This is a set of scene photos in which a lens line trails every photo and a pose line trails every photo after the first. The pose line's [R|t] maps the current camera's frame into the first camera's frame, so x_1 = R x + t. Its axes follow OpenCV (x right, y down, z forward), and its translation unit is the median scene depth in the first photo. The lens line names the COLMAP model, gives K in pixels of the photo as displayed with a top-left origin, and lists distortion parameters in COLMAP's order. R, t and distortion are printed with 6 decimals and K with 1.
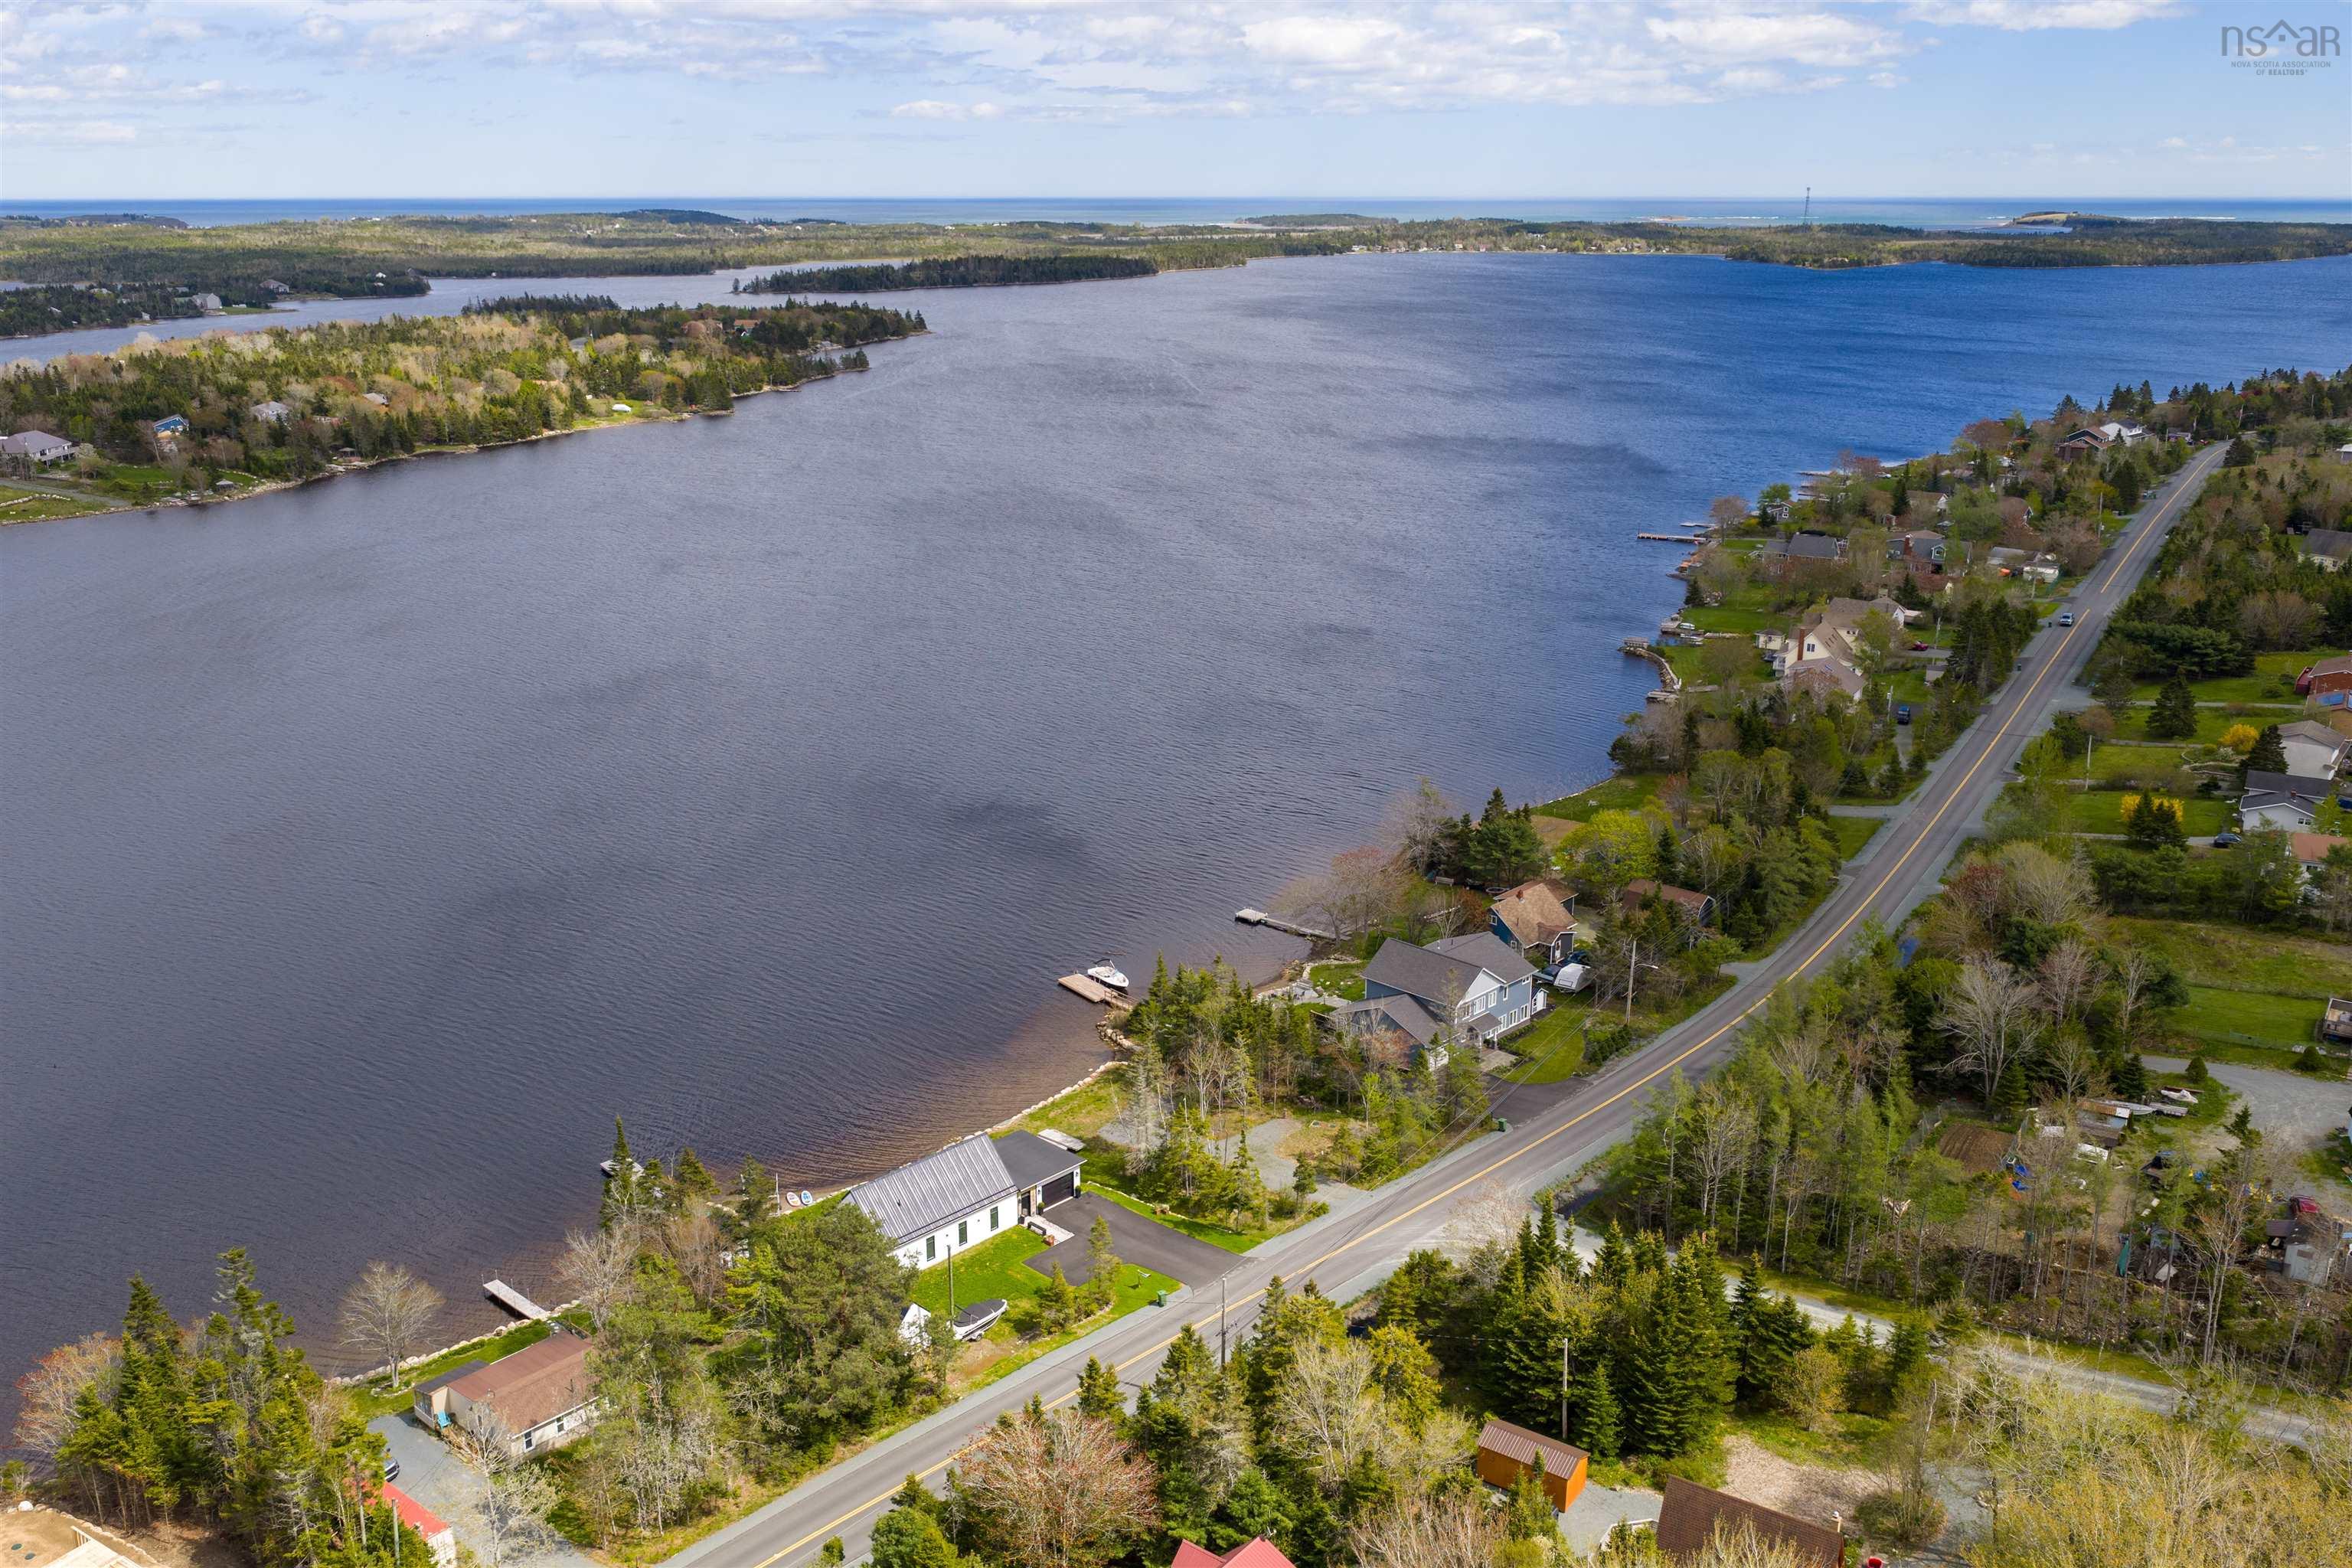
lens RADIAL K [[1929.4, 0, 1176.0], [0, 1929.4, 784.0], [0, 0, 1]] dist [0.024040, -0.002156]
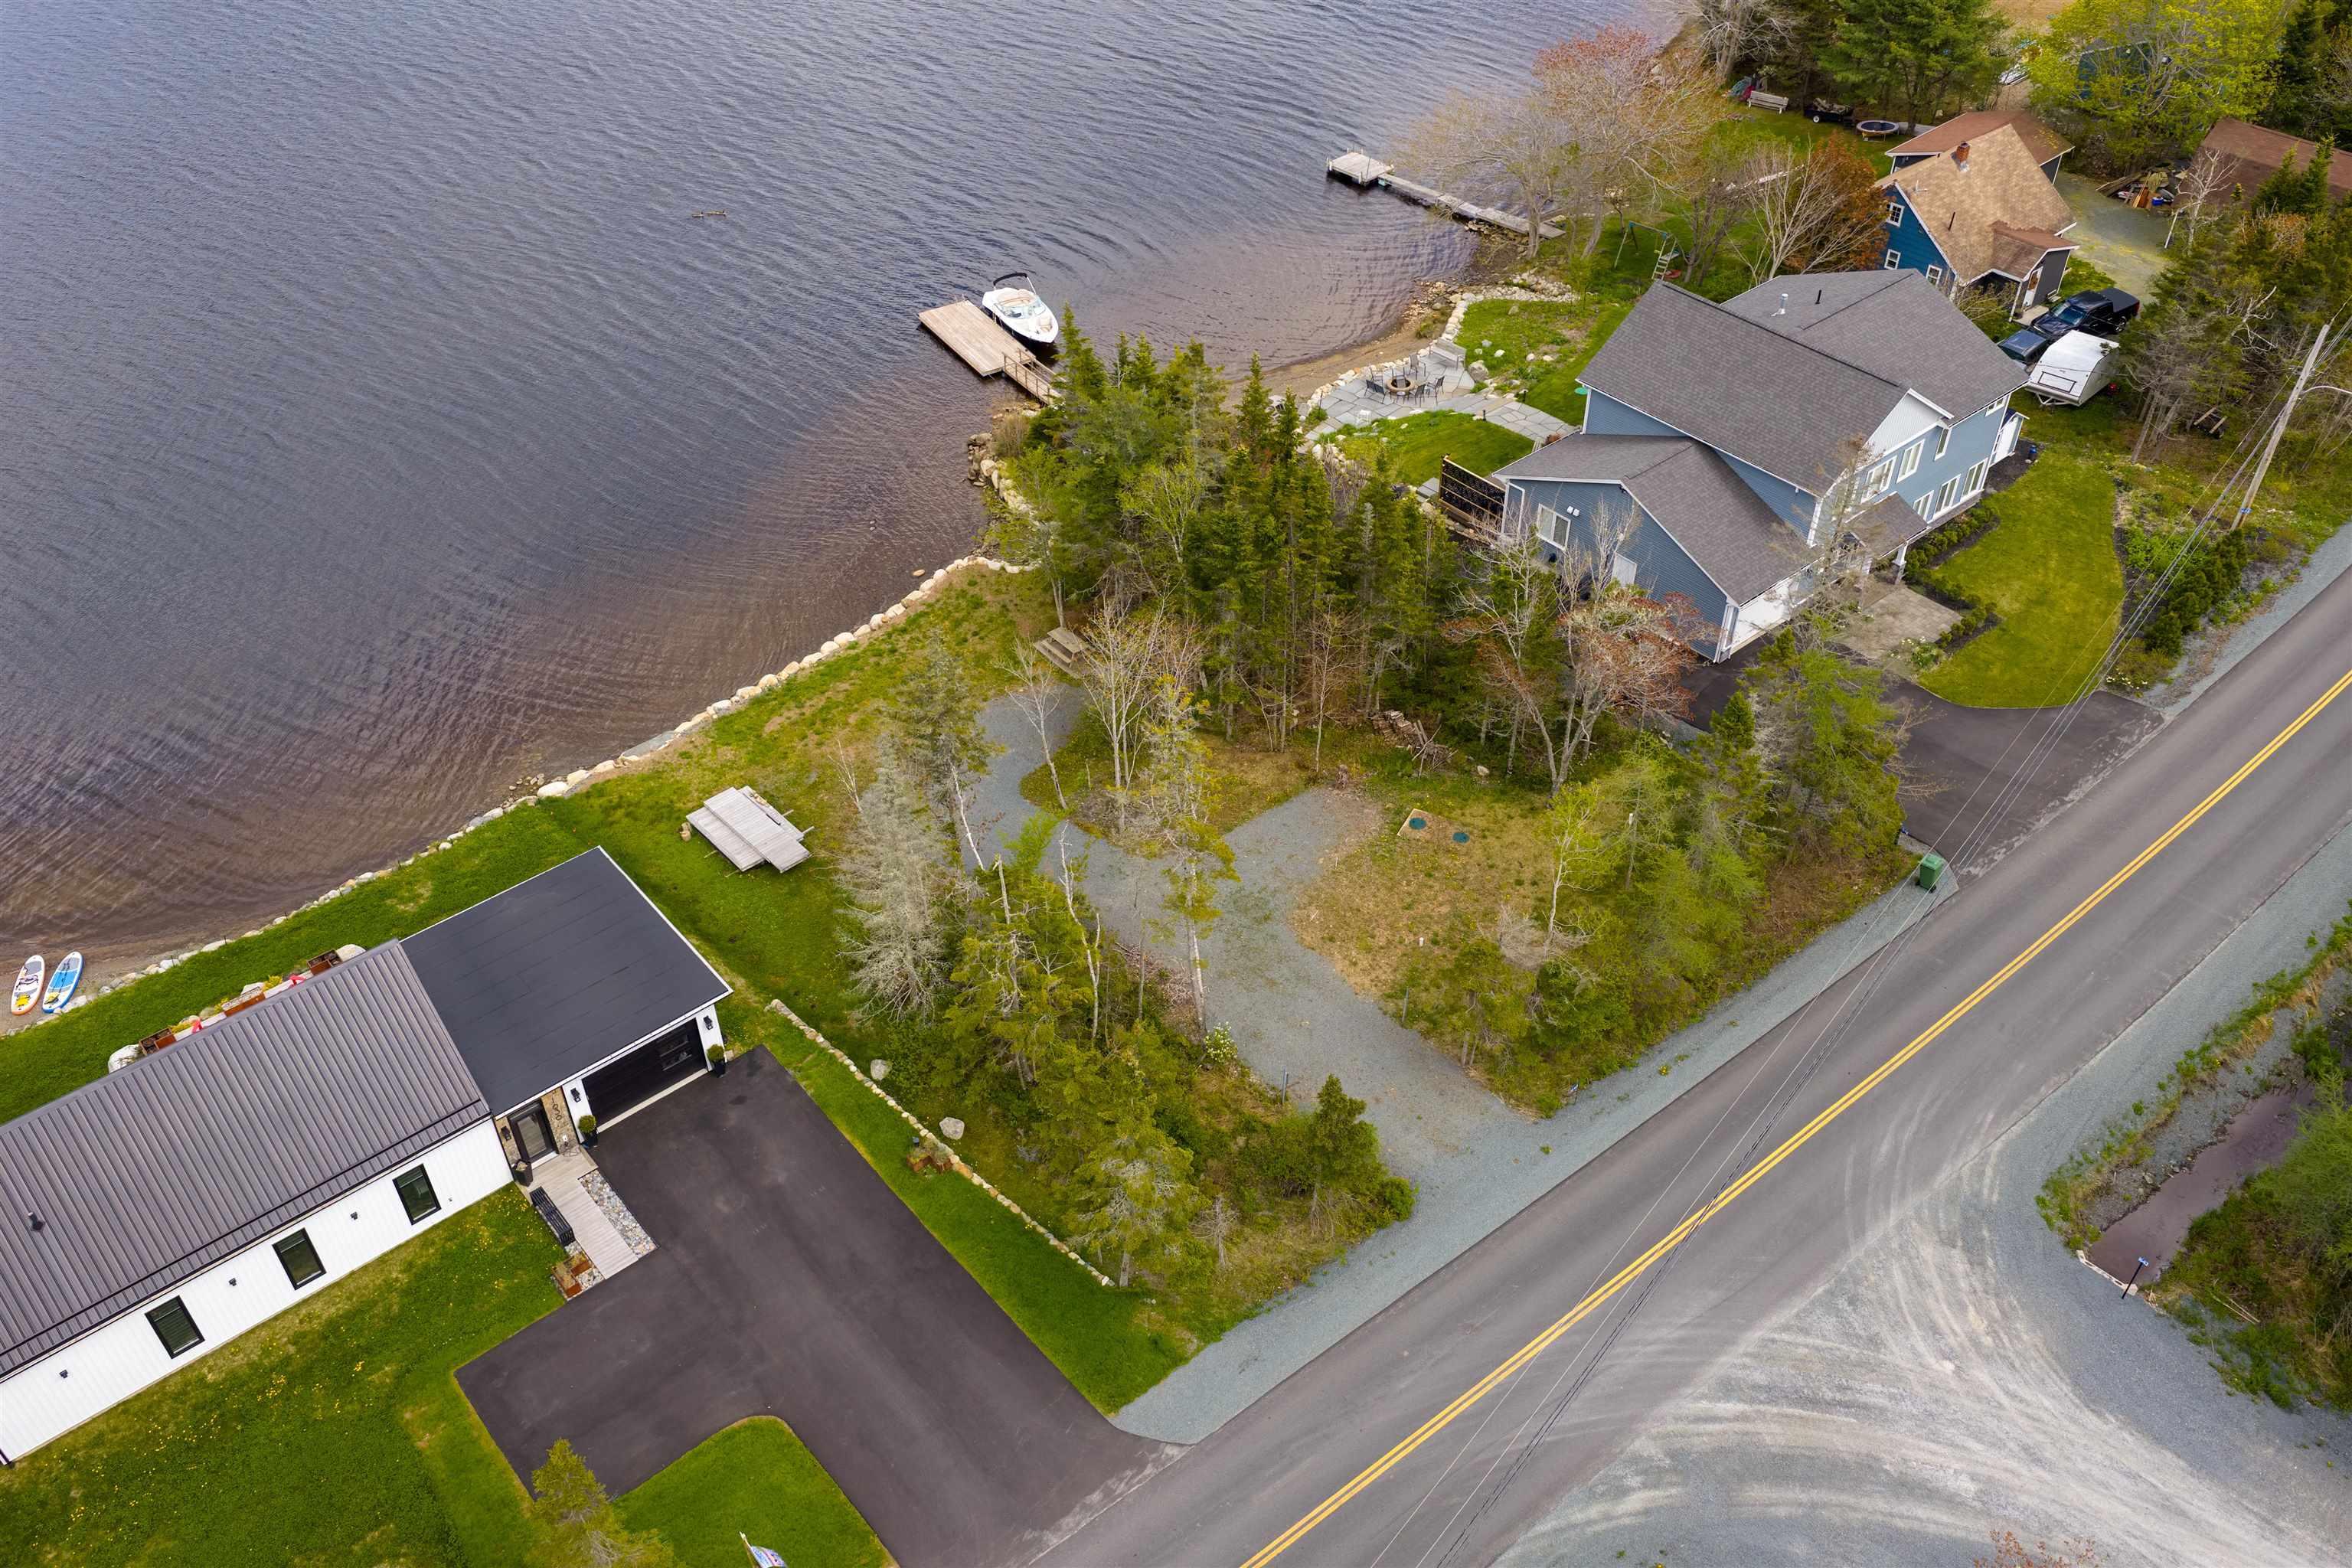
lens RADIAL K [[1912.3, 0, 1180.8], [0, 1912.3, 757.5], [0, 0, 1]] dist [-0.003478, -0.008801]
pose [[0.994861, 0.057463, -0.083361, 0.047917], [-0.019127, 0.915178, 0.402596, 0.012304], [0.099424, -0.398933, 0.911574, 0.556221]]
